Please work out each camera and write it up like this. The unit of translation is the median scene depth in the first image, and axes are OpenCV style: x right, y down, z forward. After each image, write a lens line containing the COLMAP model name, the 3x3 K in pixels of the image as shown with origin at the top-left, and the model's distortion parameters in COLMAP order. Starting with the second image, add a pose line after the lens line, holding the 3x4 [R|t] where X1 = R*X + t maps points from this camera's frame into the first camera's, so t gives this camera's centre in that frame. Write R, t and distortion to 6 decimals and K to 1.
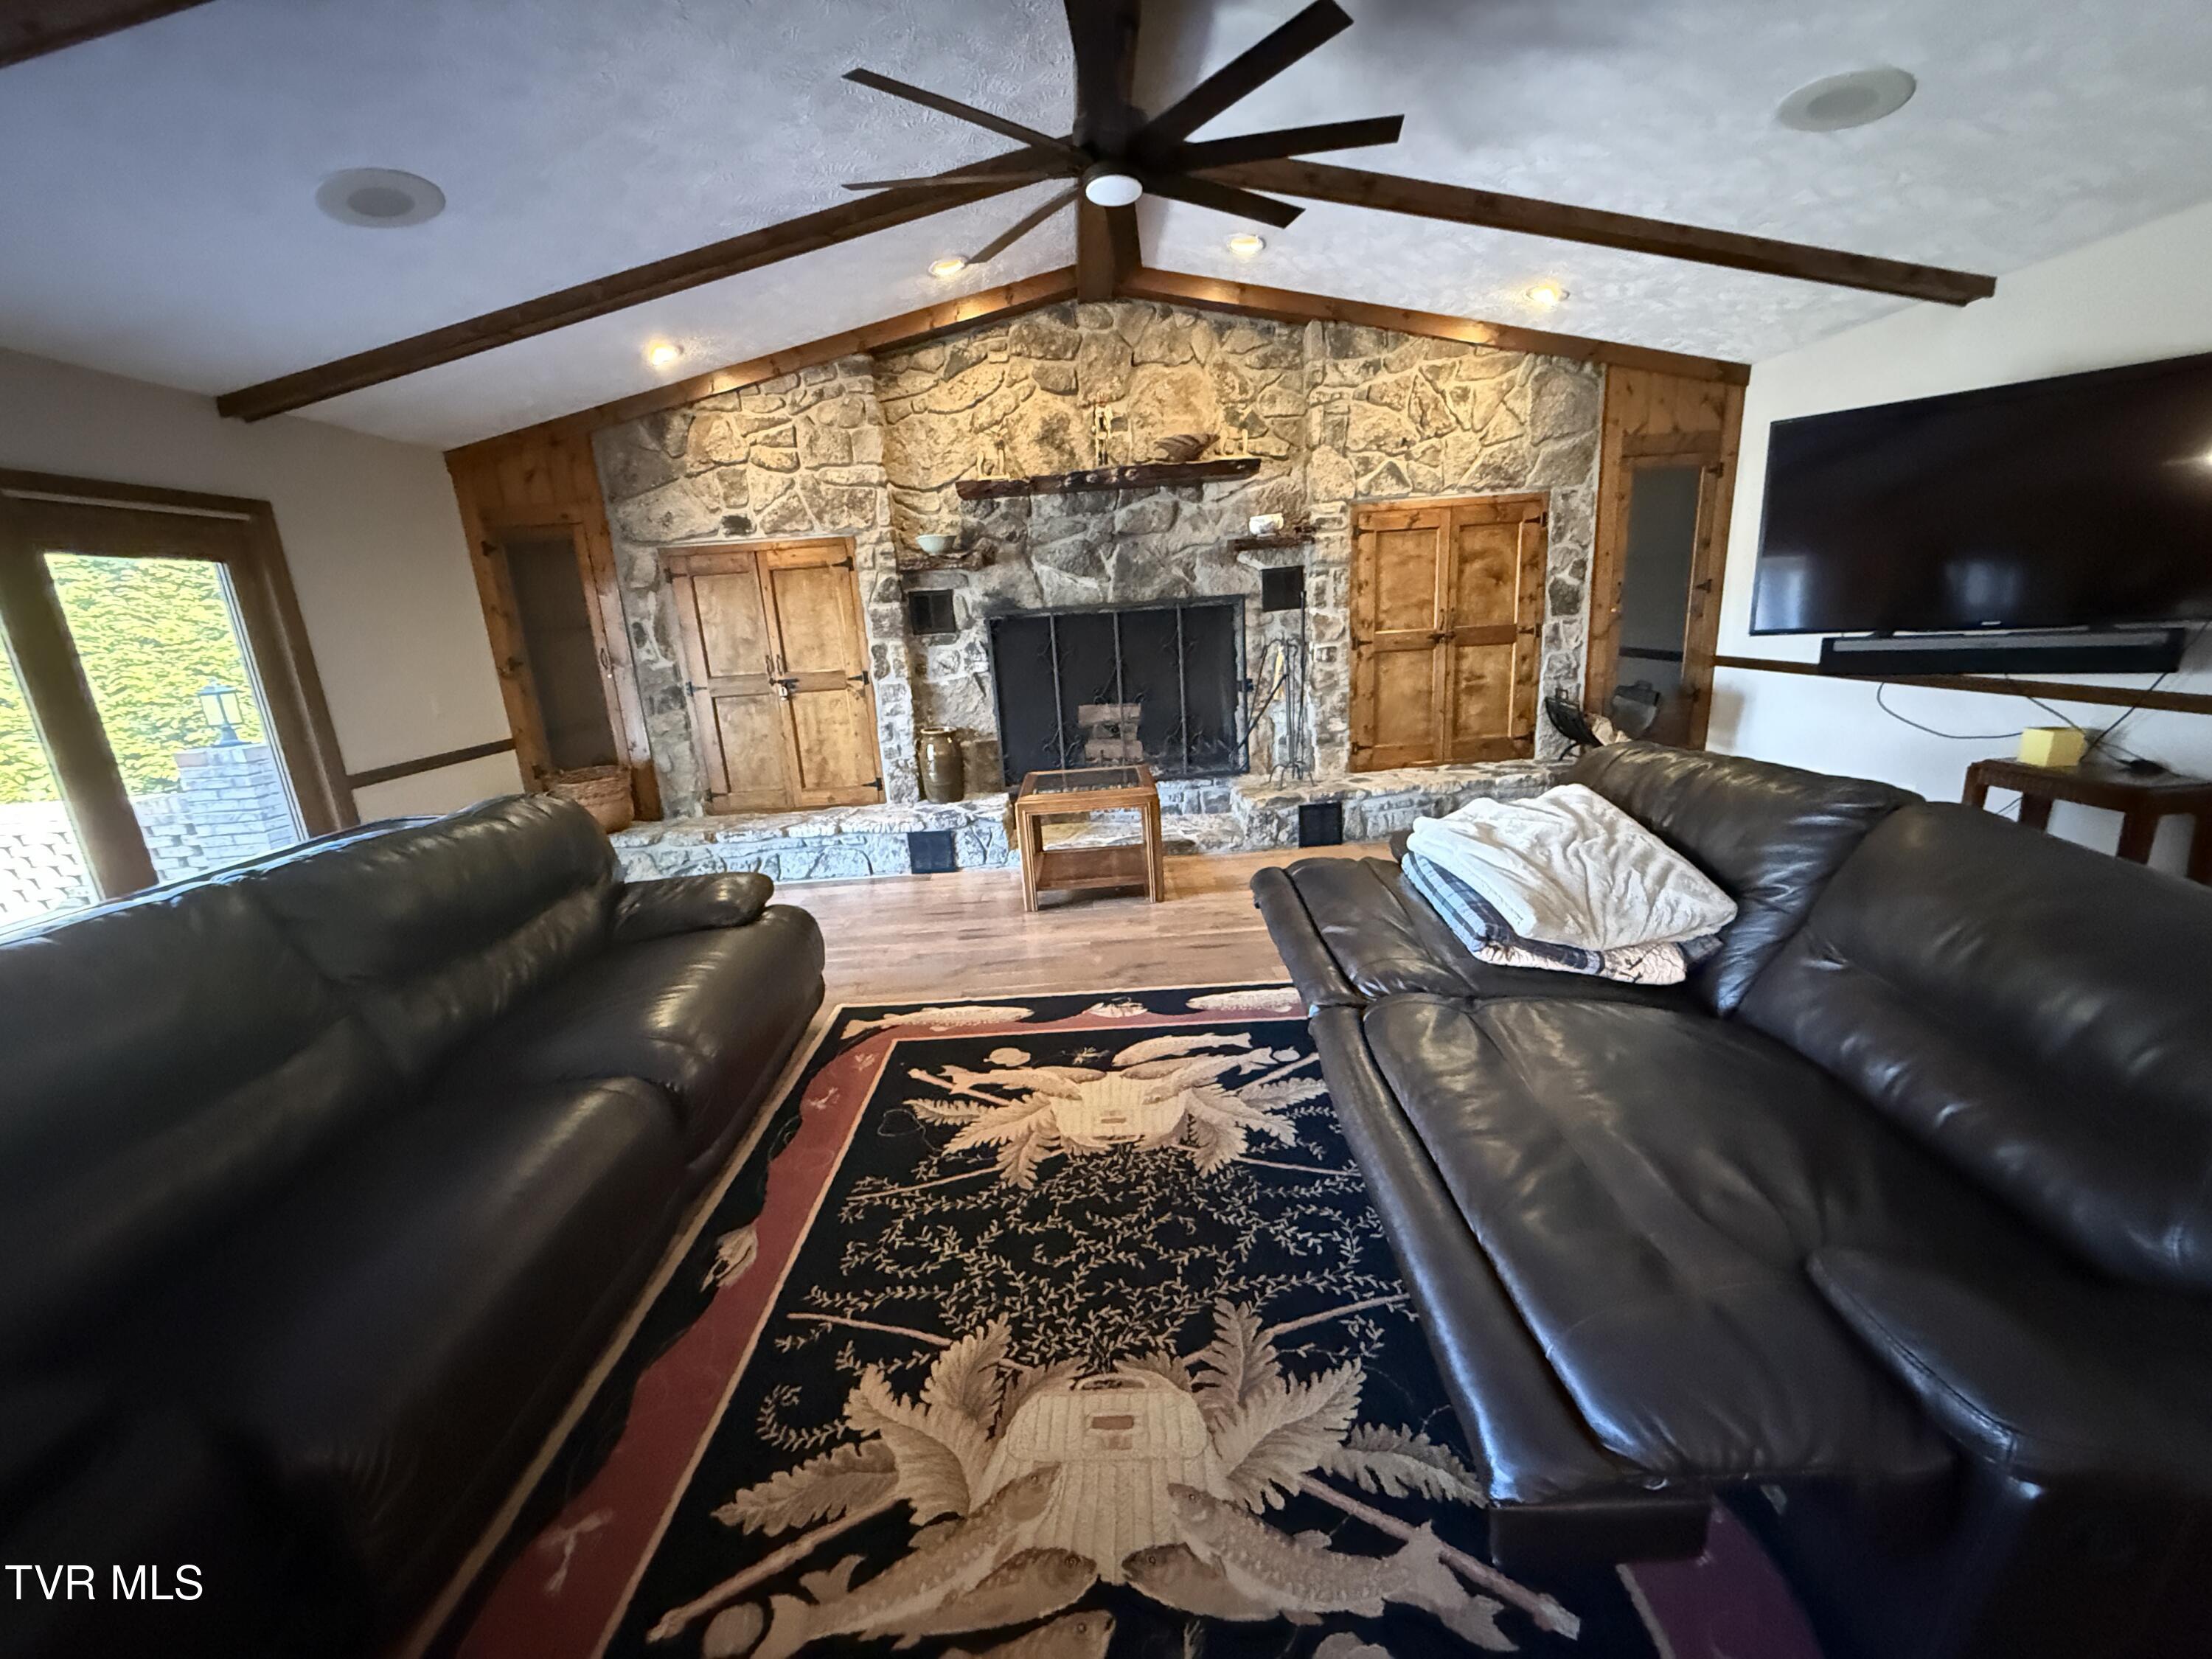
lens RADIAL K [[882.1, 0, 1108.3], [0, 882.1, 831.3], [0, 0, 1]] dist [-0.003326, 0.000268]
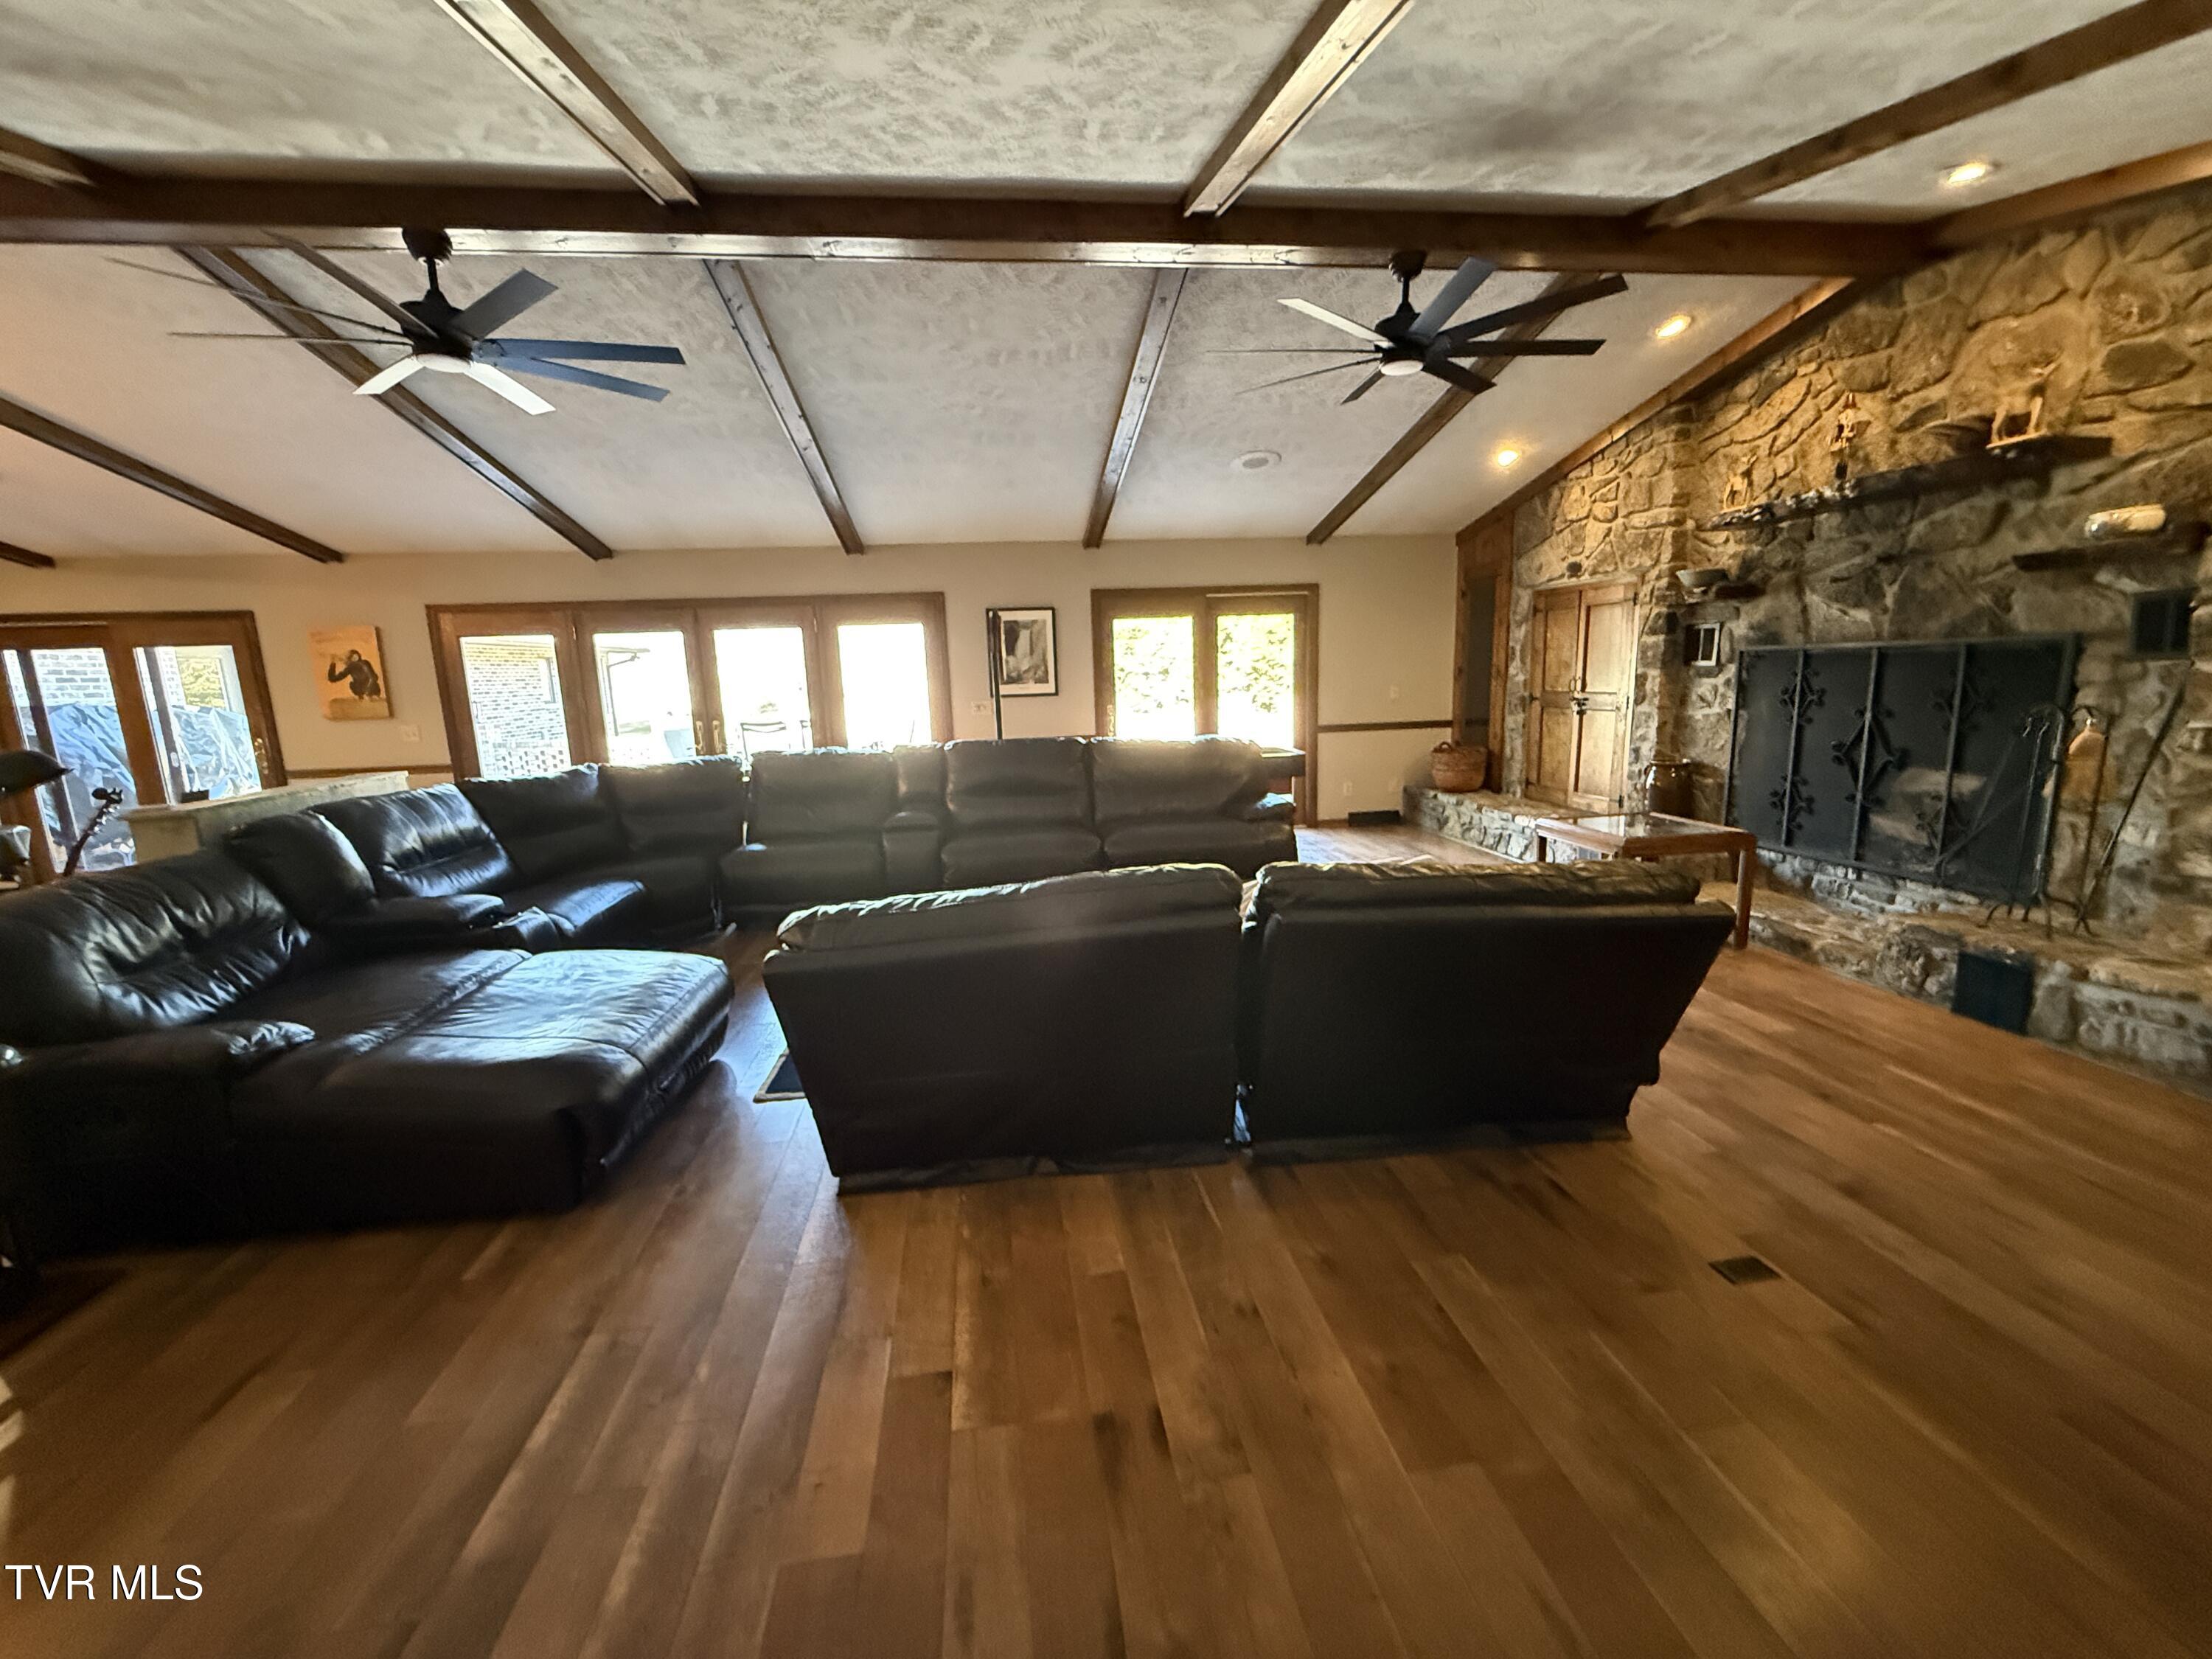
lens RADIAL K [[882.1, 0, 1097.5], [0, 882.1, 828.5], [0, 0, 1]] dist [-0.003326, 0.000268]
pose [[0.105144, 0.233279, -0.966709, 0.757508], [-0.221398, 0.953191, 0.205937, -0.107938], [0.969499, 0.192375, 0.151870, 0.236609]]
